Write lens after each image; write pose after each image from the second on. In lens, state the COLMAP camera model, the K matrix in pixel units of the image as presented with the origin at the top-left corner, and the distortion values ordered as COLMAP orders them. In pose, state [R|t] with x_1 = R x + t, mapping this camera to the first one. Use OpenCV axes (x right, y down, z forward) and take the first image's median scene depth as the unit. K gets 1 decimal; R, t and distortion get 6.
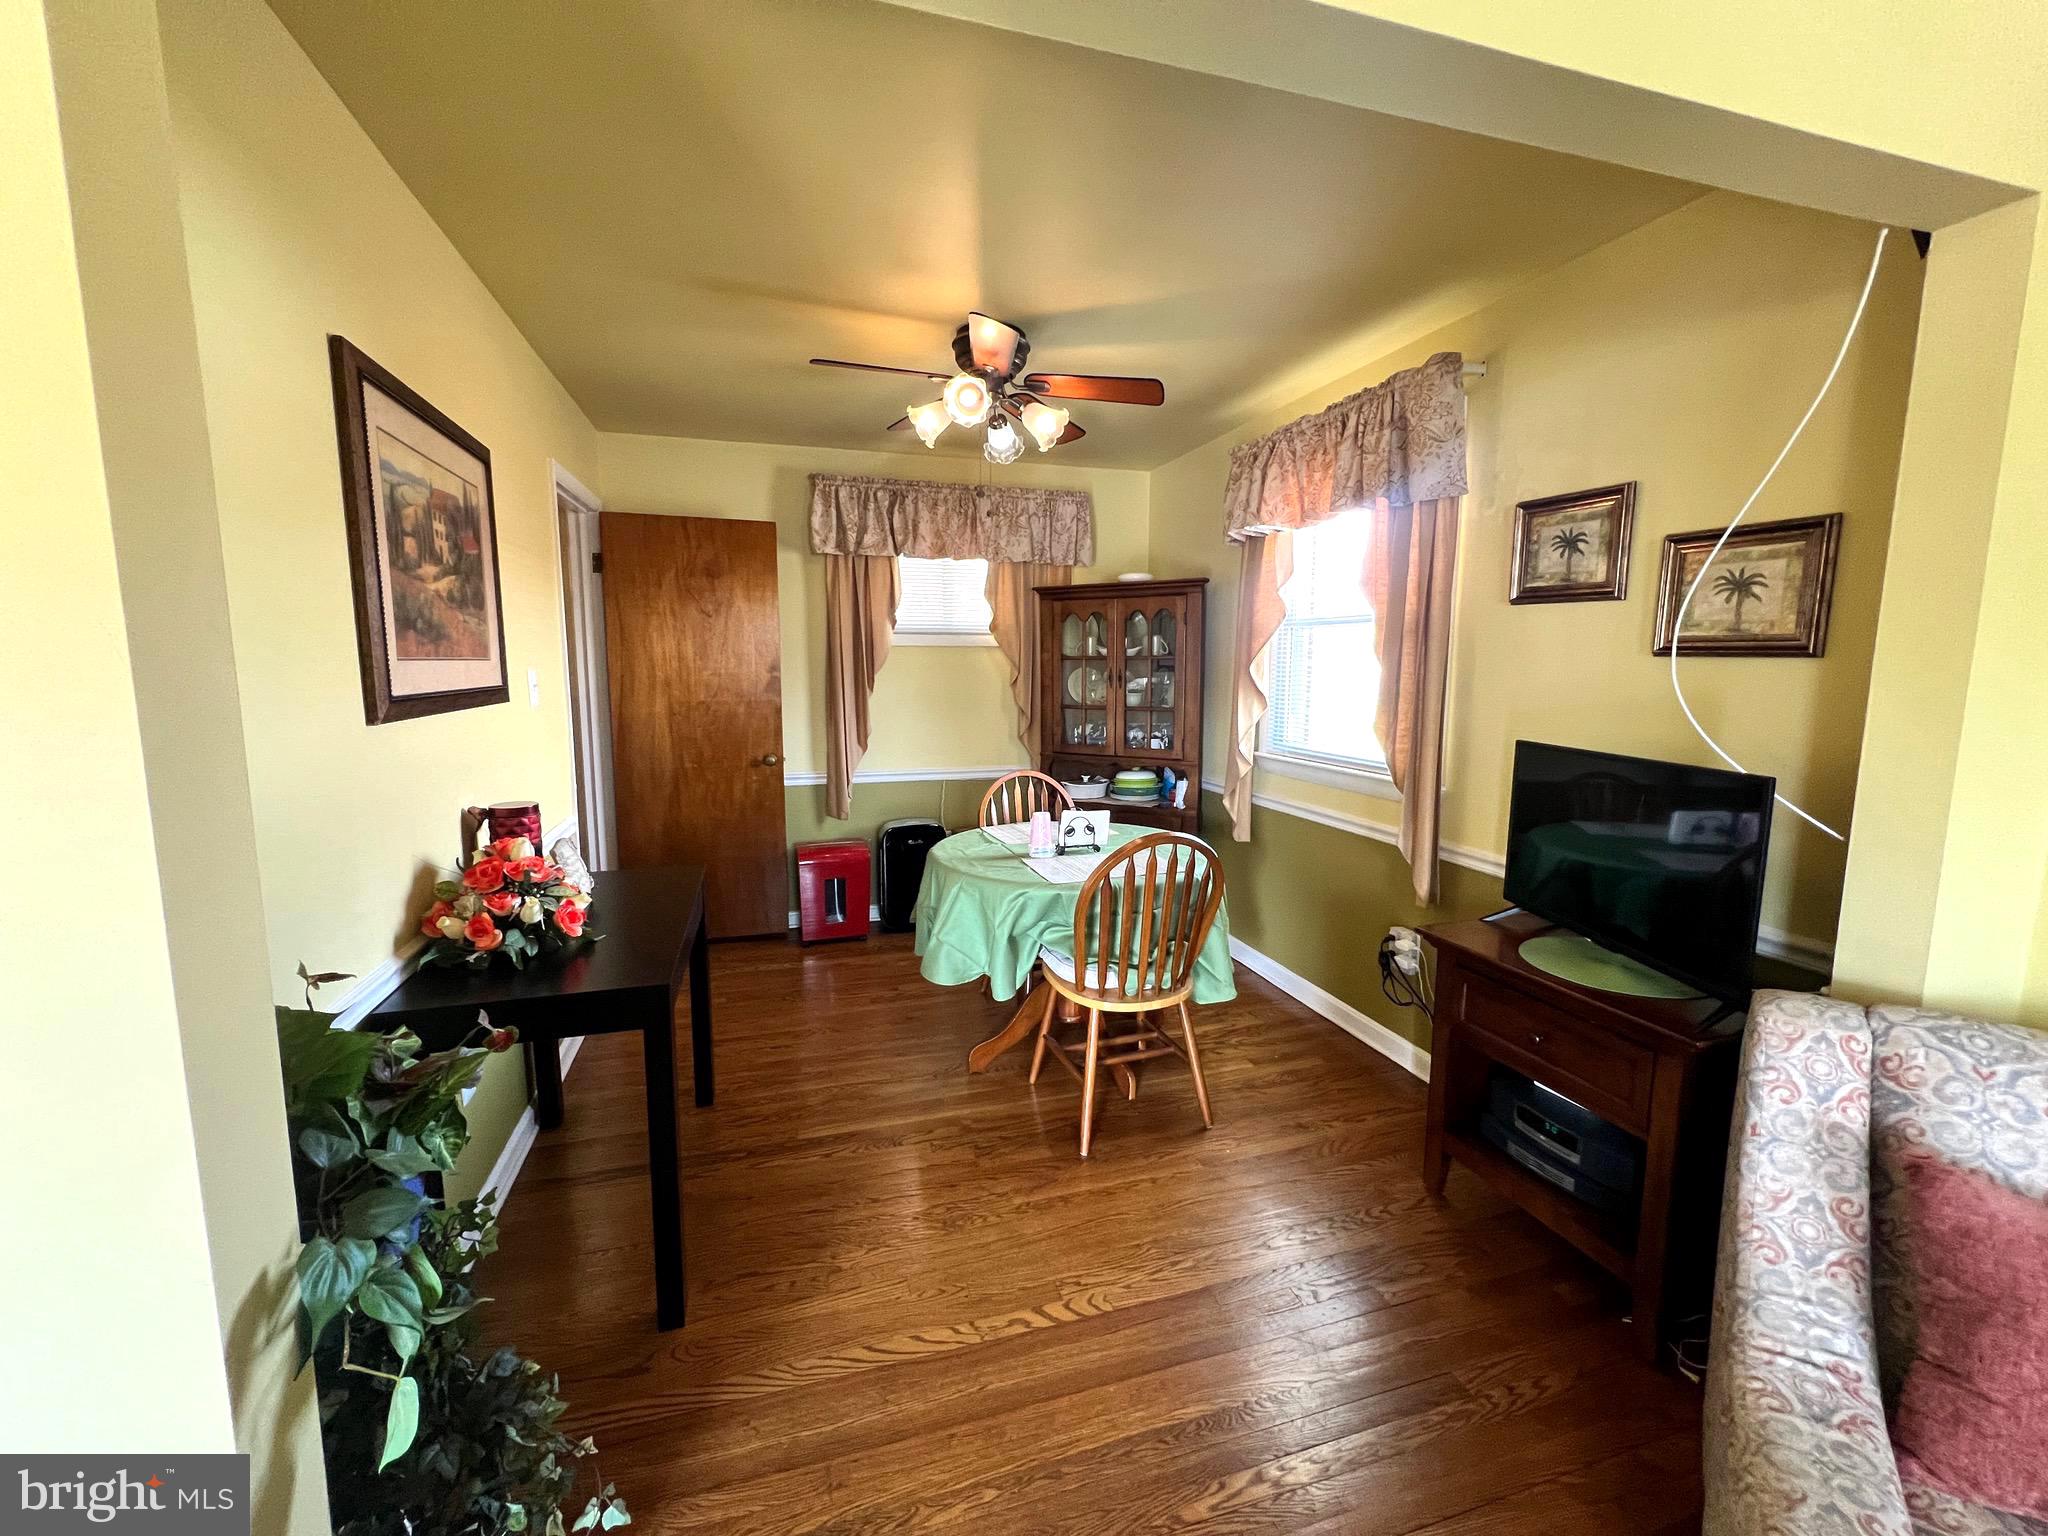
lens RADIAL K [[820.5, 0, 1022.6], [0, 820.5, 758.9], [0, 0, 1]] dist [0.000112, -0.000218]
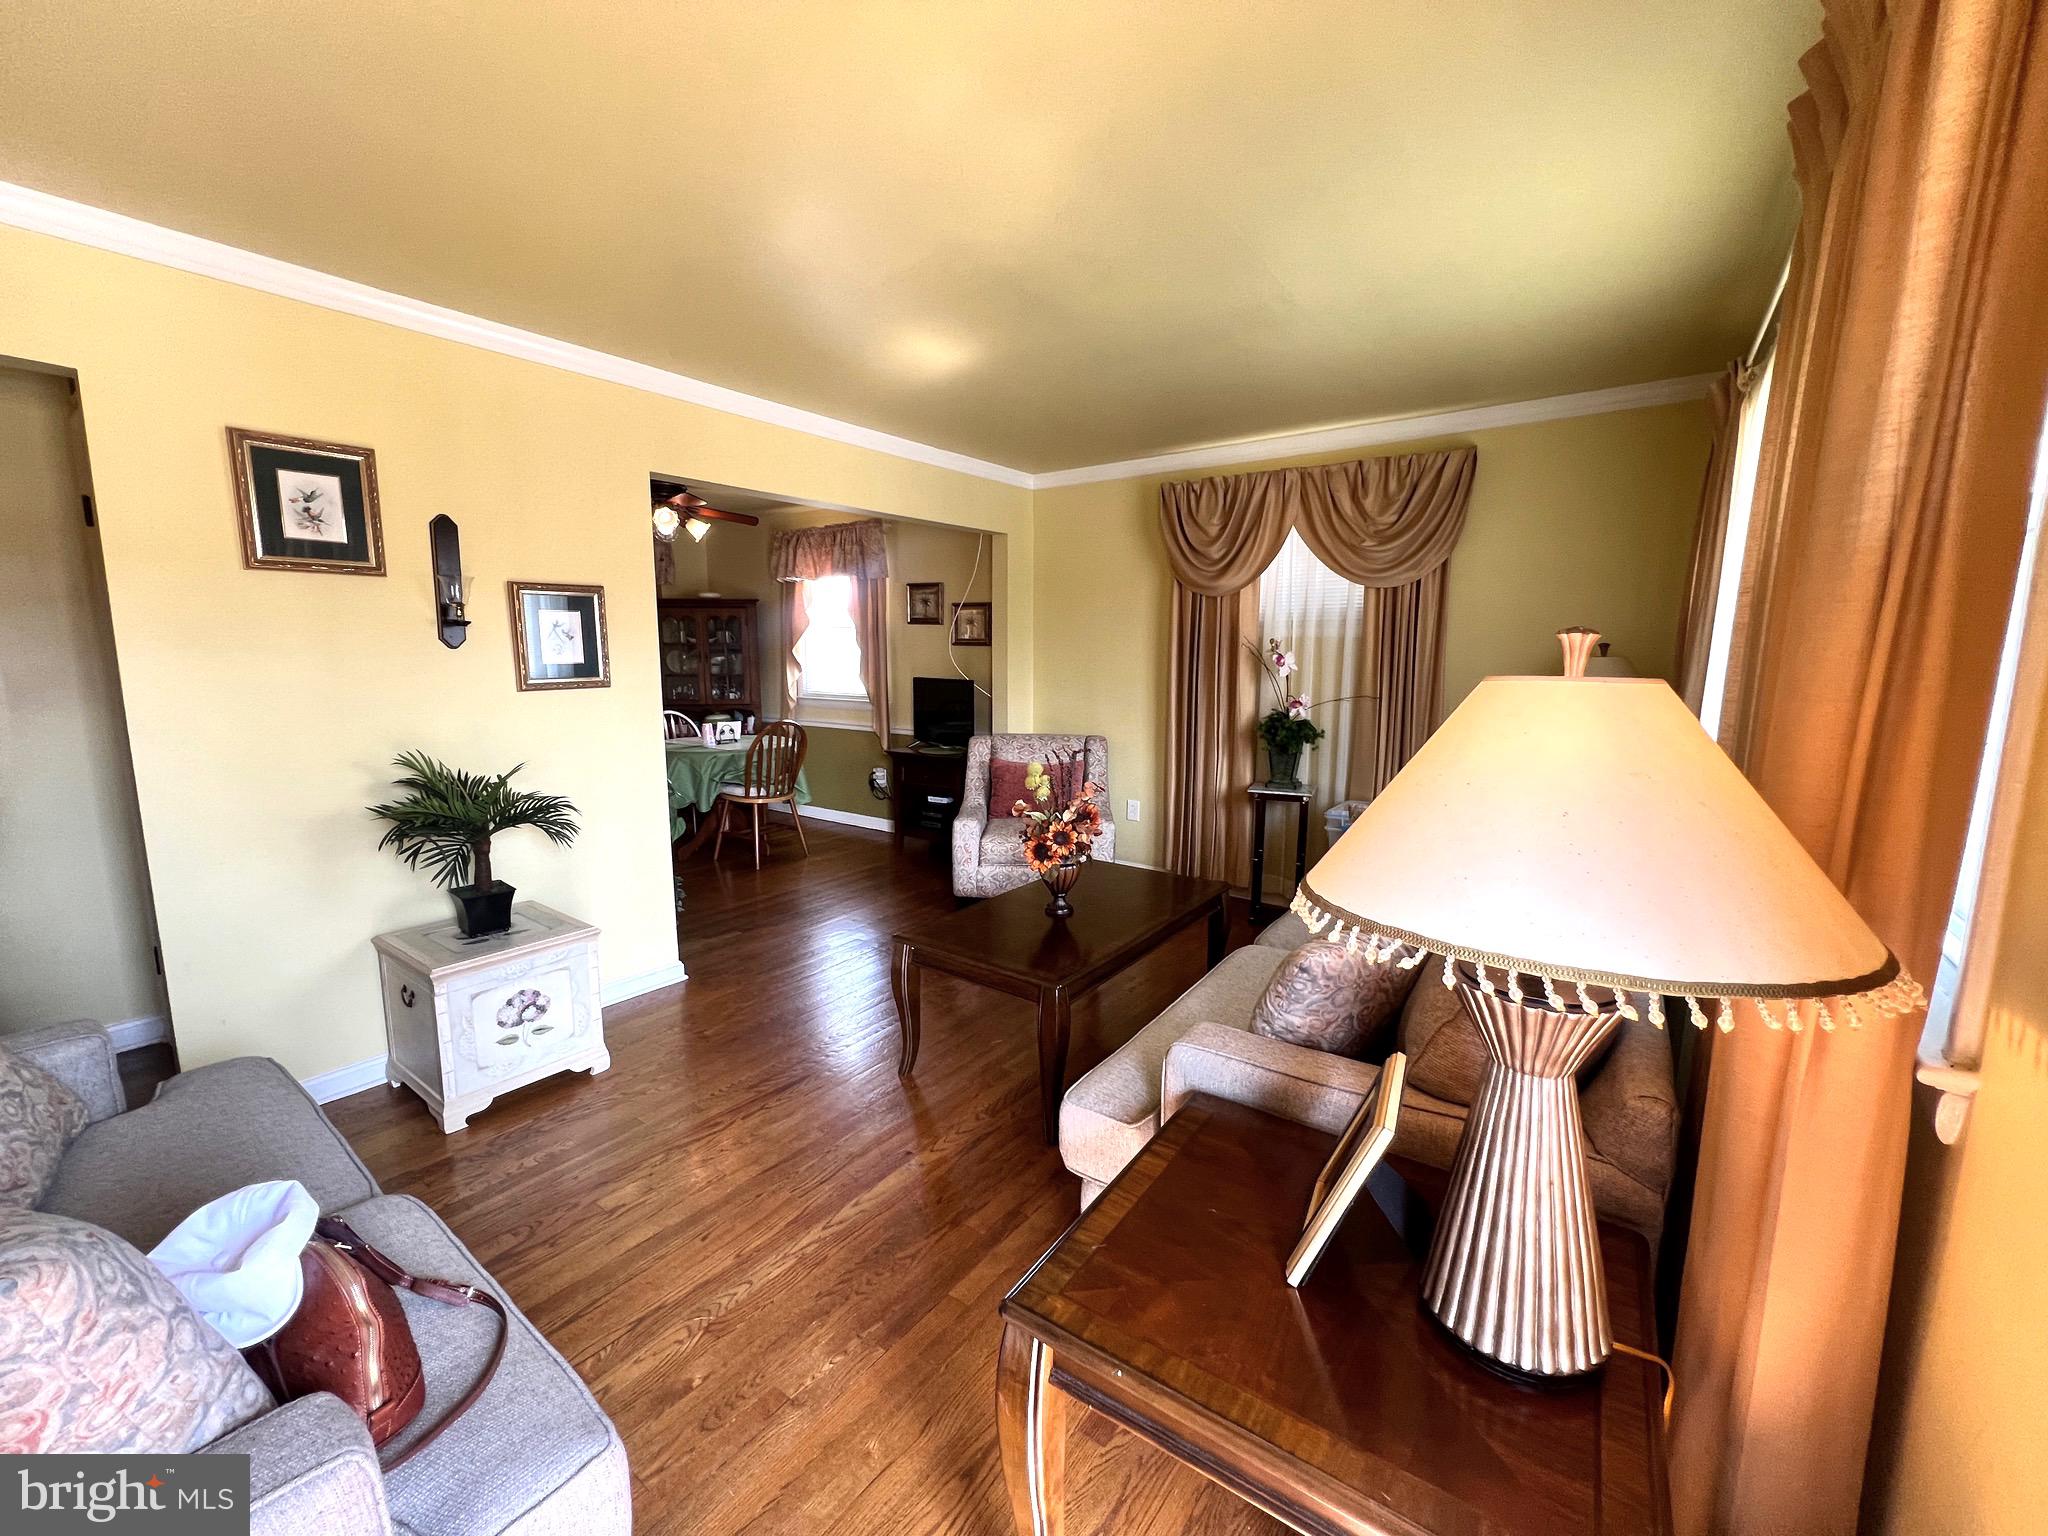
lens RADIAL K [[820.5, 0, 1022.9], [0, 820.5, 767.6], [0, 0, 1]] dist [0.000112, -0.000218]
pose [[0.797328, -0.087709, 0.597139, -0.582838], [0.071071, 0.996145, 0.051418, 0.128177], [-0.599347, 0.001443, 0.800488, -1.075903]]
